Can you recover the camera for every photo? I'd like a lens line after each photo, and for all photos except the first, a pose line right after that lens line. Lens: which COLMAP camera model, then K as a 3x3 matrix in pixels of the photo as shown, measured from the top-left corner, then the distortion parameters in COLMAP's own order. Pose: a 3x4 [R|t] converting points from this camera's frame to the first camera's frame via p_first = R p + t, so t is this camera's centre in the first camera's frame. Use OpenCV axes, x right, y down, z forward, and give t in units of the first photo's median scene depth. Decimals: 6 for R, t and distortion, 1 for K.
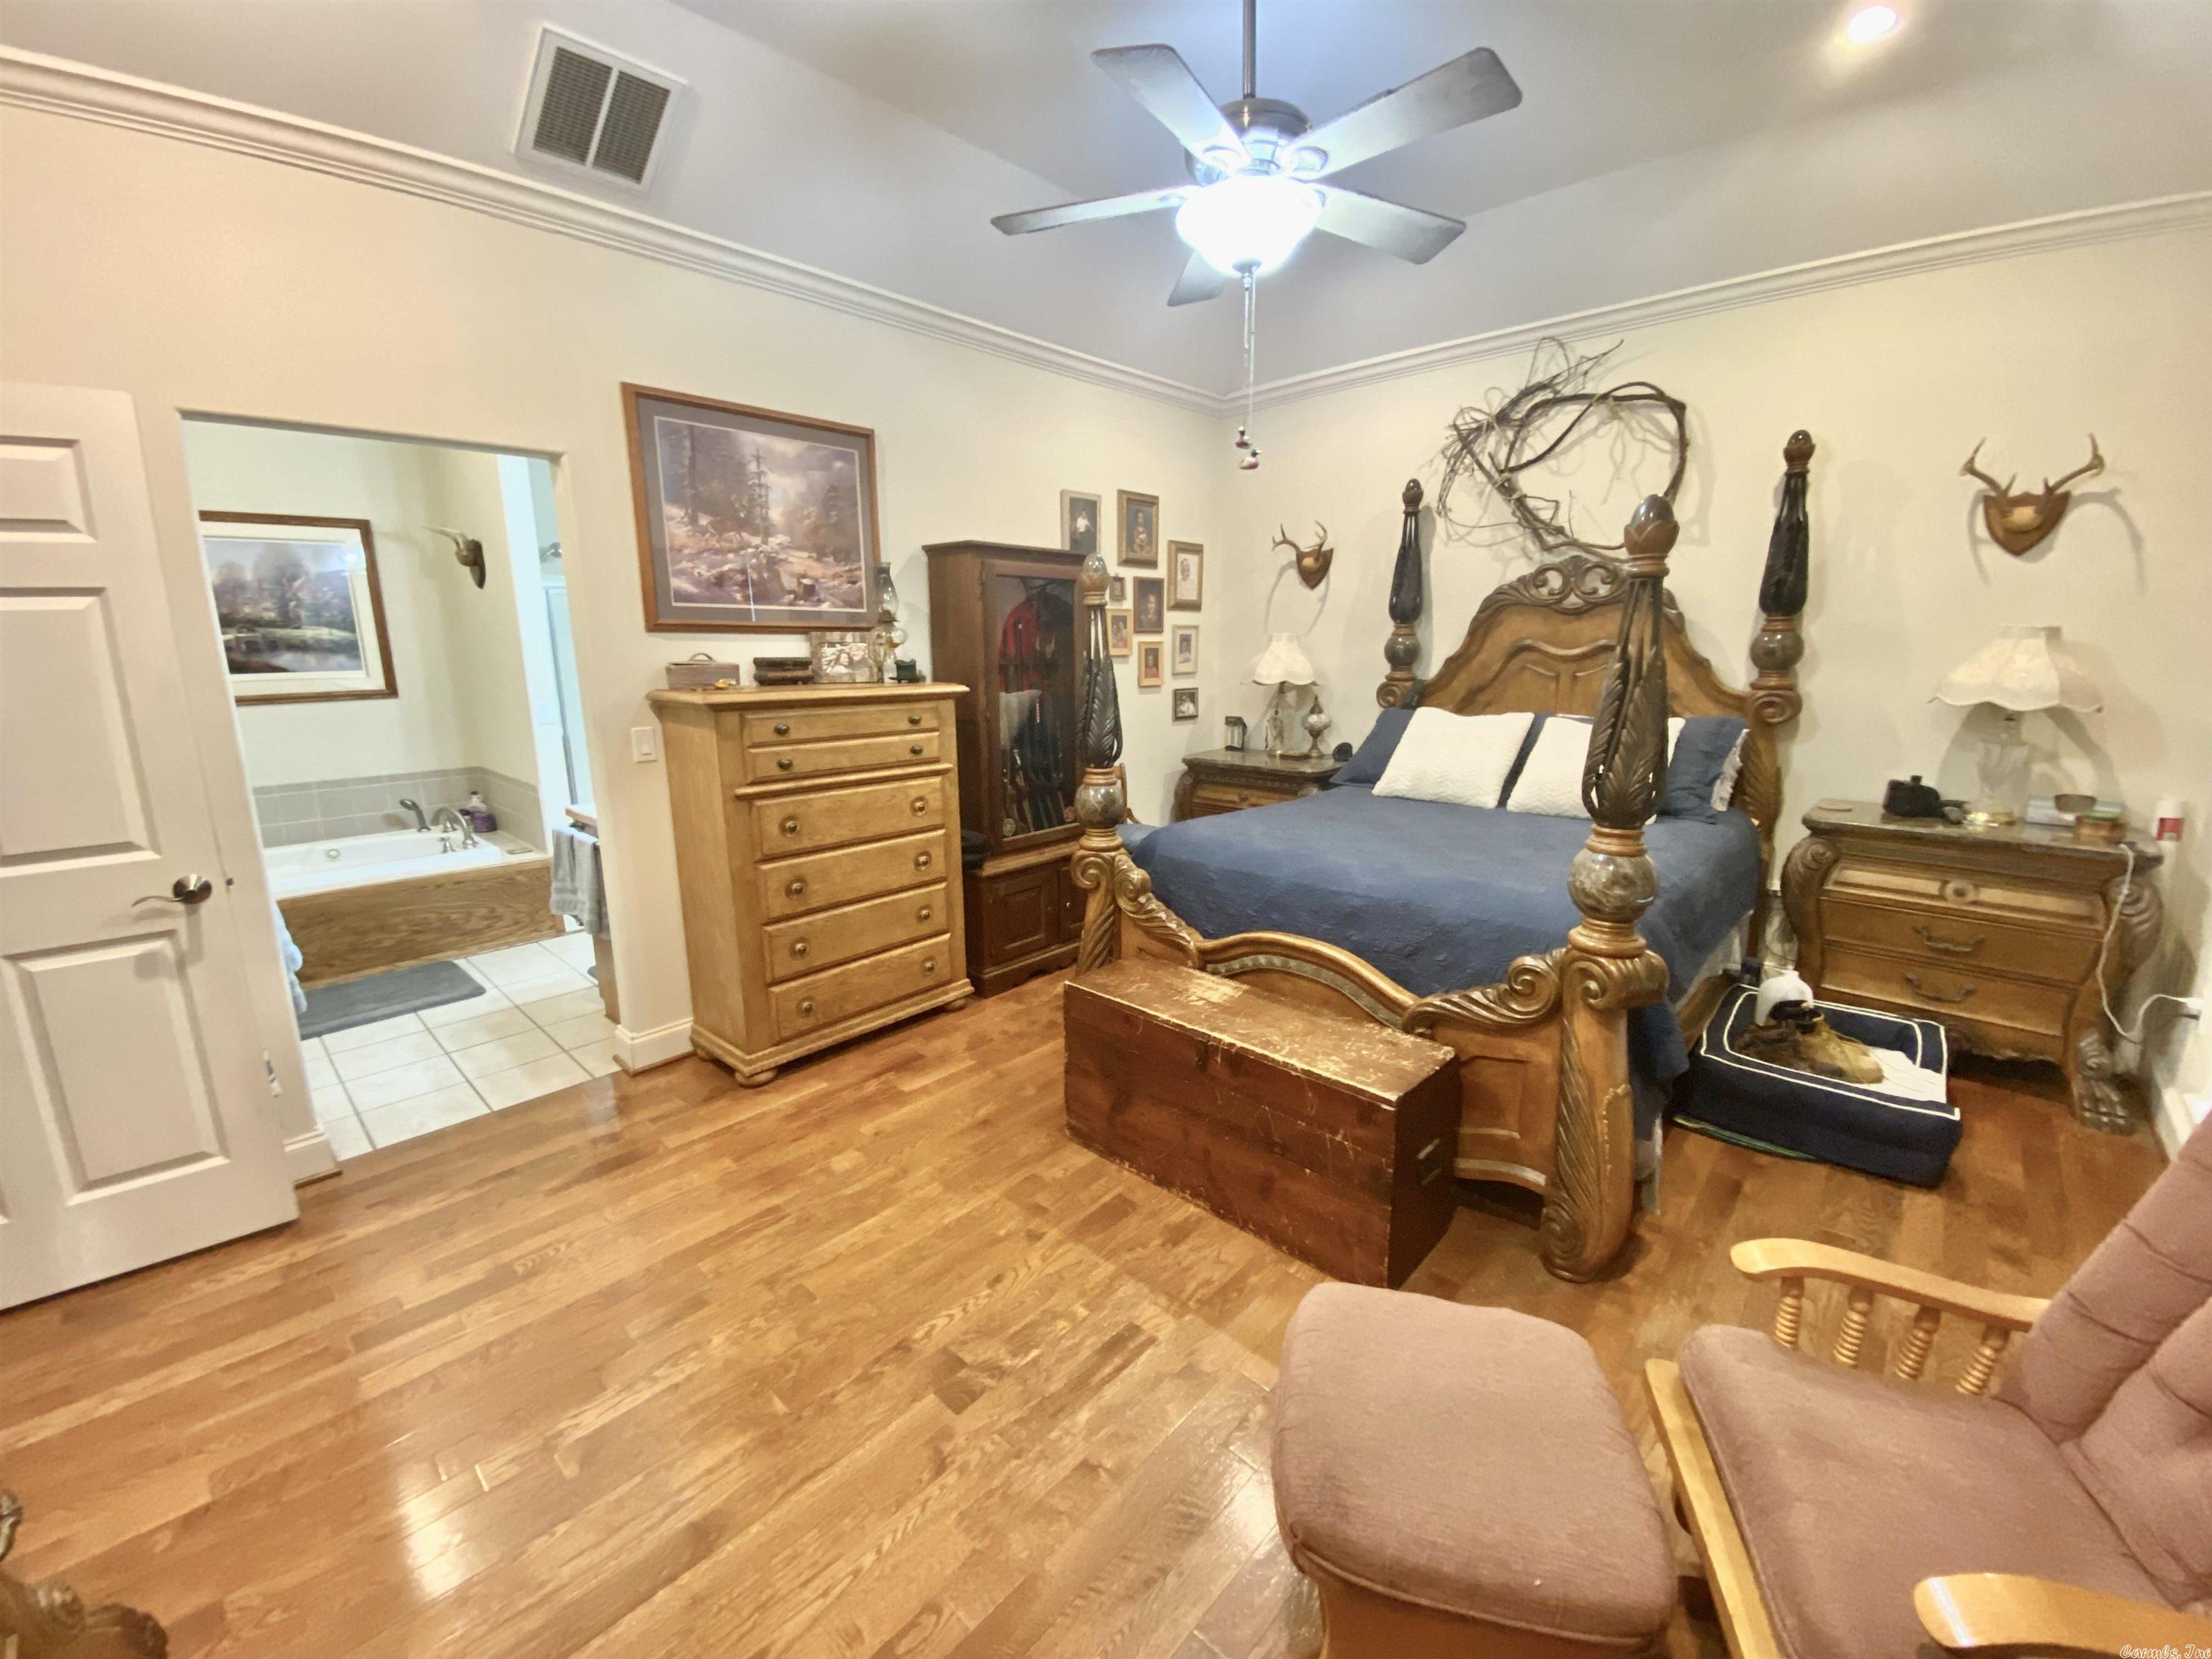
lens RADIAL K [[892.4, 0, 1109.5], [0, 892.4, 830.9], [0, 0, 1]] dist [0.026305, -0.024770]
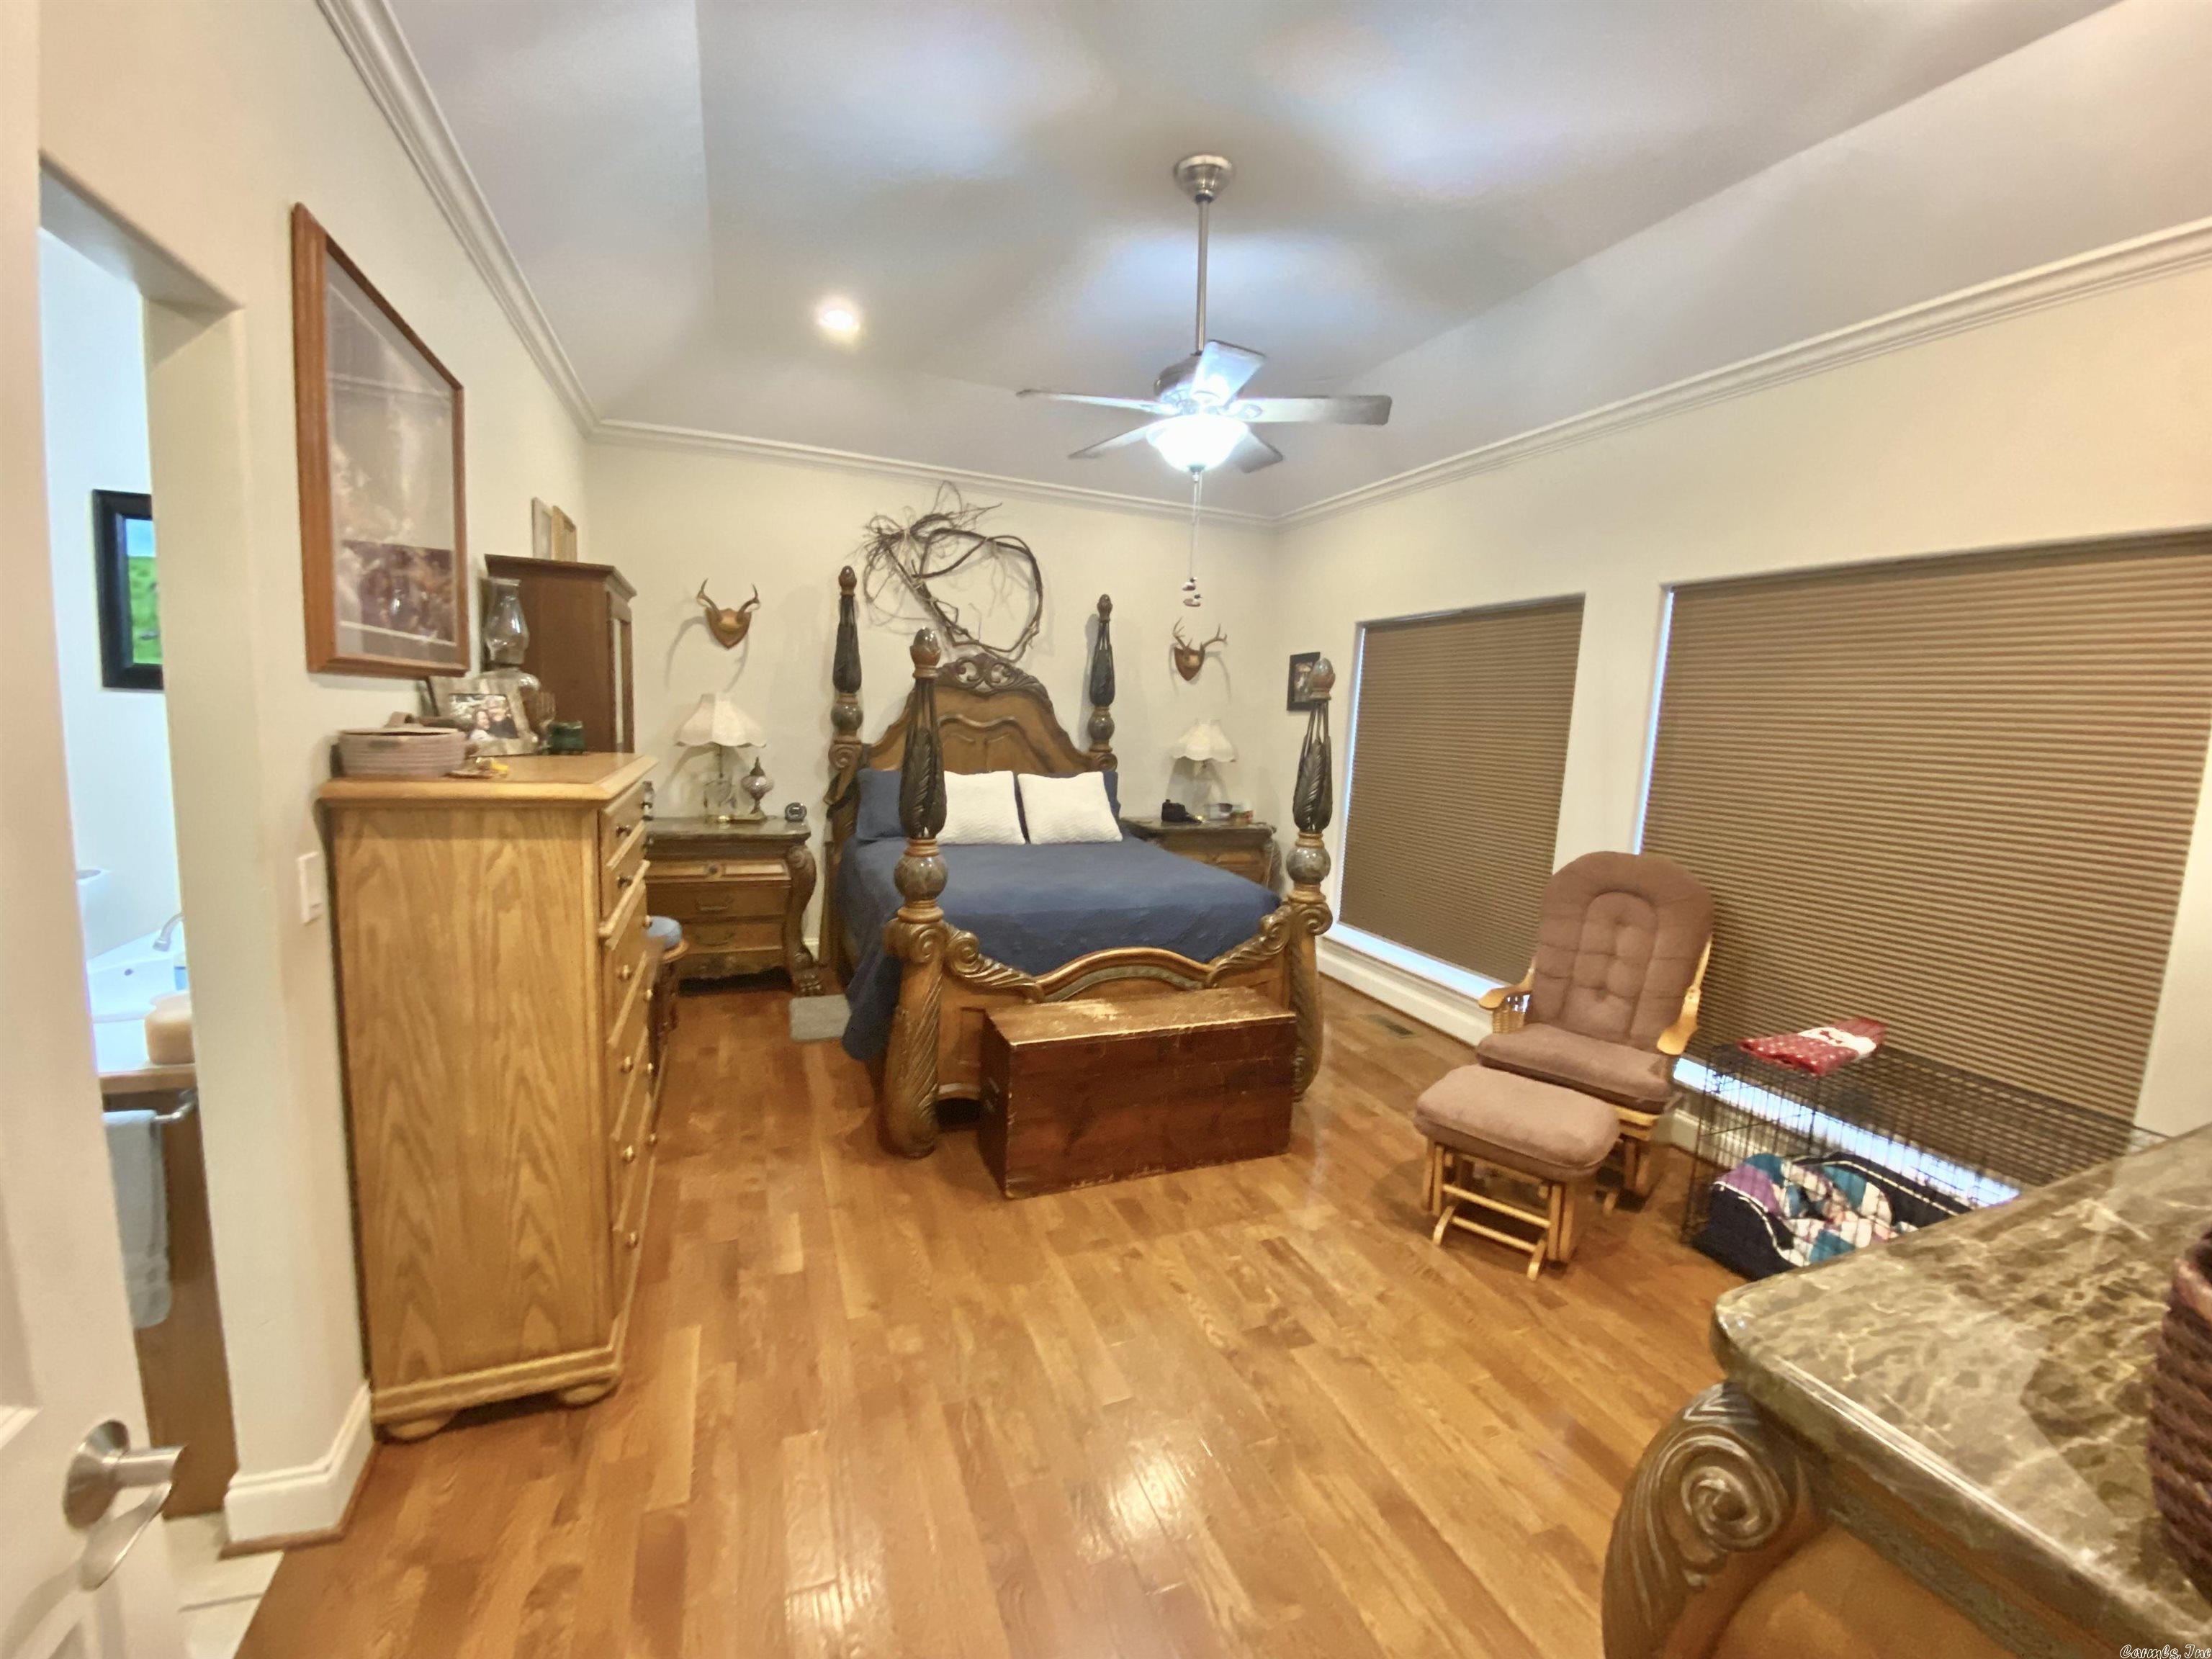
lens RADIAL K [[892.5, 0, 1110.4], [0, 892.5, 829.4], [0, 0, 1]] dist [0.031126, -0.025768]
pose [[0.415678, -0.089756, 0.905072, -0.702833], [0.139009, 0.989697, 0.034305, -0.073948], [-0.898826, 0.111553, 0.423872, 0.331326]]
